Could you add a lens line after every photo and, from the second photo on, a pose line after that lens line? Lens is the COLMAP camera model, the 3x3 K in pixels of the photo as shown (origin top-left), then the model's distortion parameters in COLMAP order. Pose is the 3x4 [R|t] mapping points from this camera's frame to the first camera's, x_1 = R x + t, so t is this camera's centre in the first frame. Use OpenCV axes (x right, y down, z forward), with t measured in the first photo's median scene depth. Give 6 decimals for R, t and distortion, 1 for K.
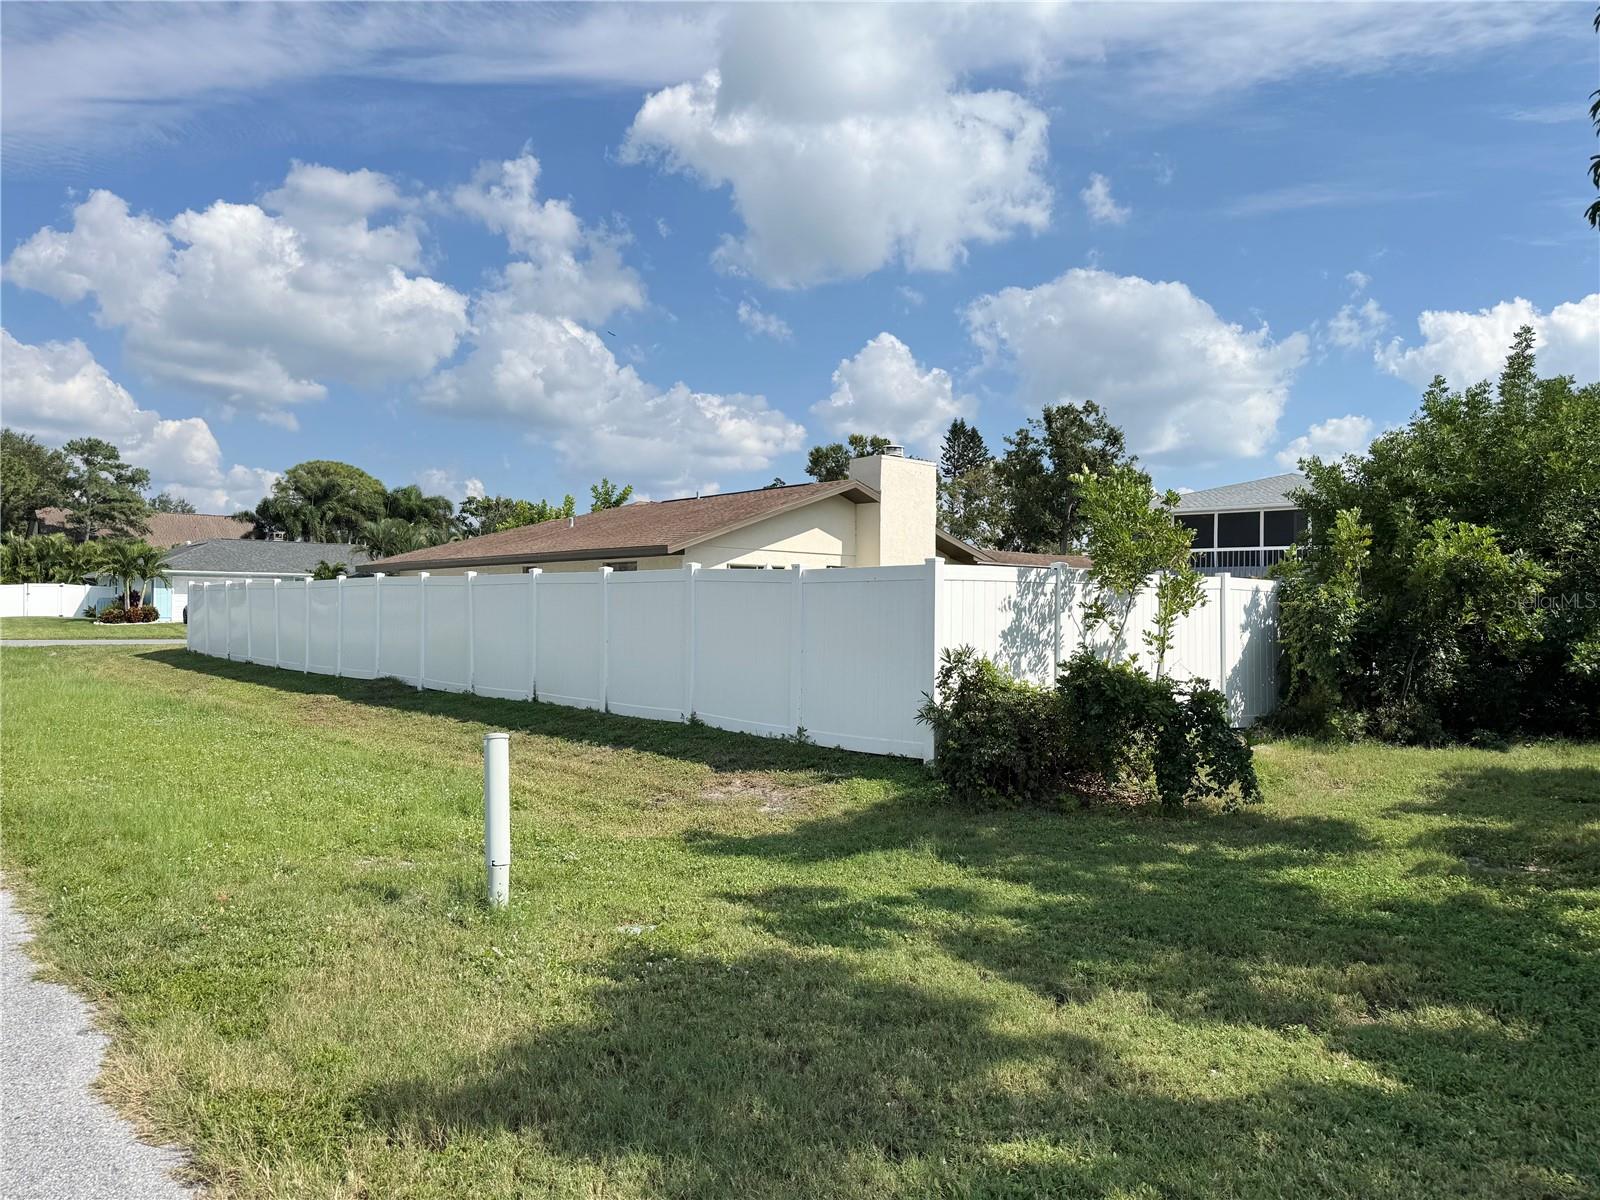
lens RADIAL K [[1147.8, 0, 797.2], [0, 1147.8, 602.9], [0, 0, 1]] dist [0.047955, -0.044325]
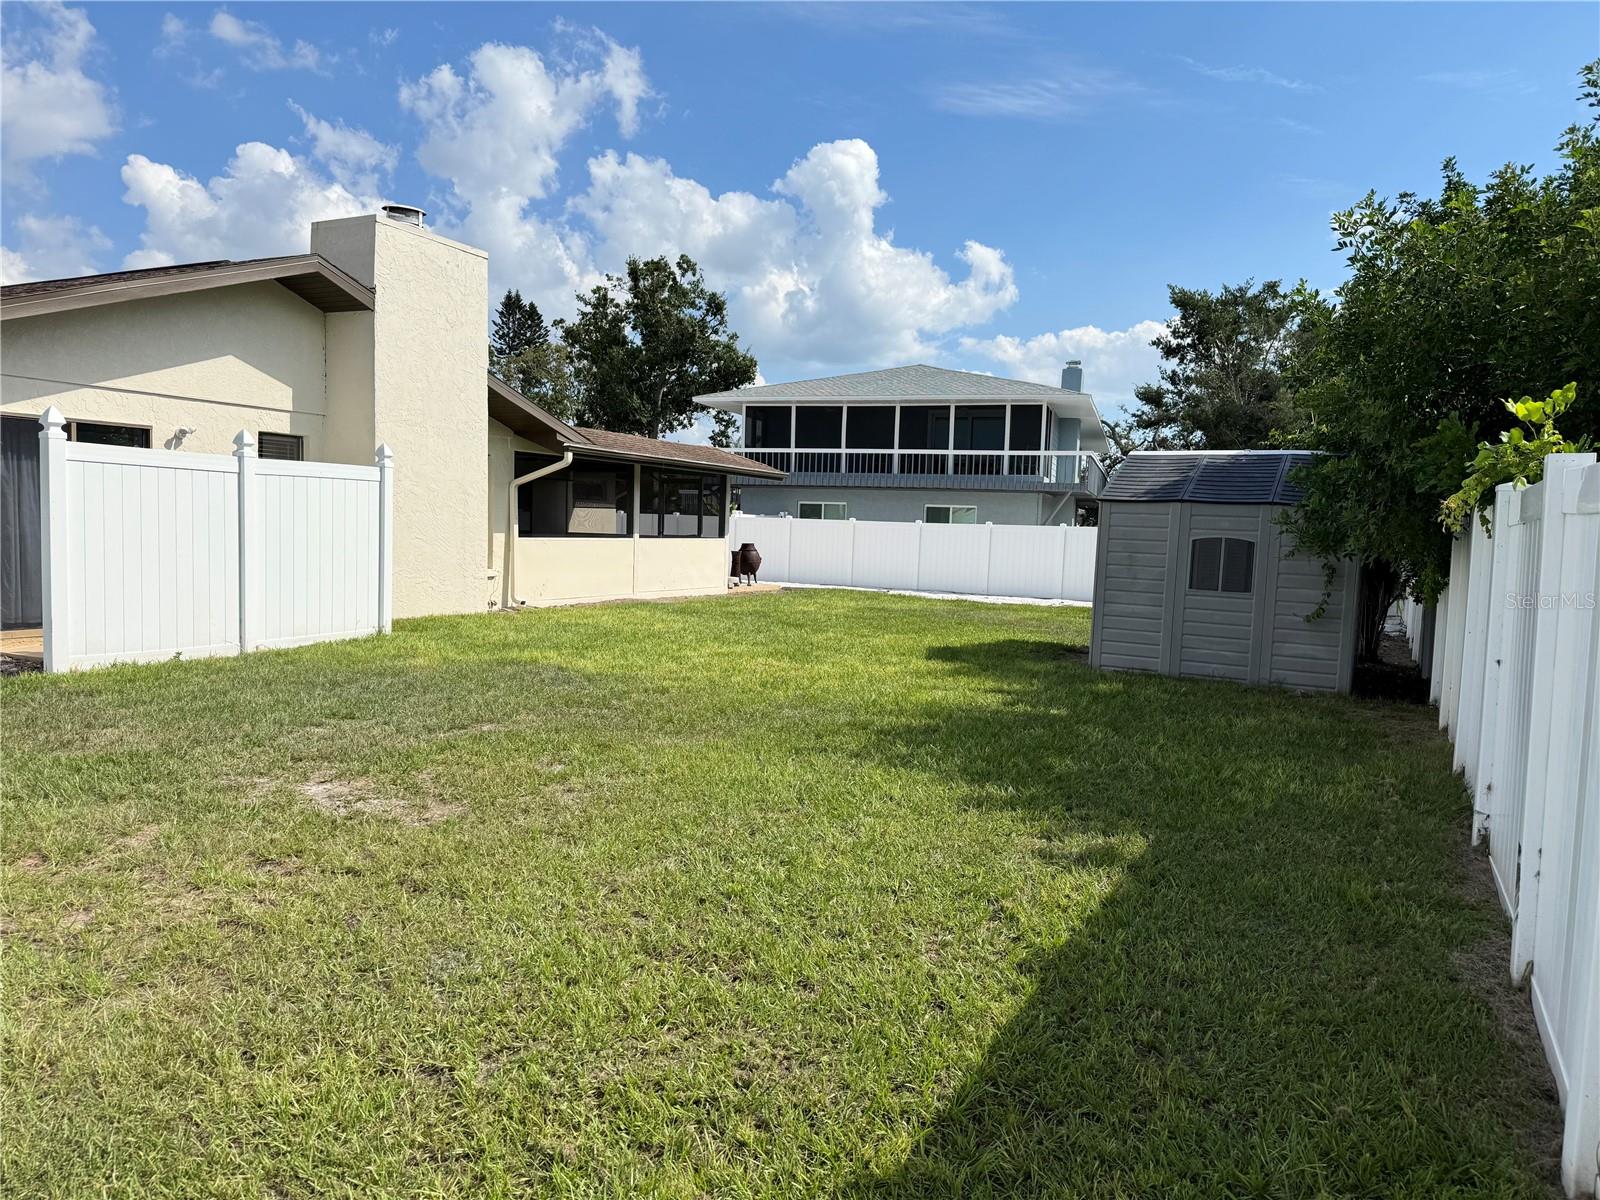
lens RADIAL K [[1147.8, 0, 801.8], [0, 1147.8, 647.0], [0, 0, 1]] dist [0.047955, -0.044325]
pose [[0.927263, -0.025819, 0.373520, 0.023662], [-0.019589, 0.992908, 0.117262, -0.002395], [-0.373899, -0.116049, 0.920181, 0.202043]]
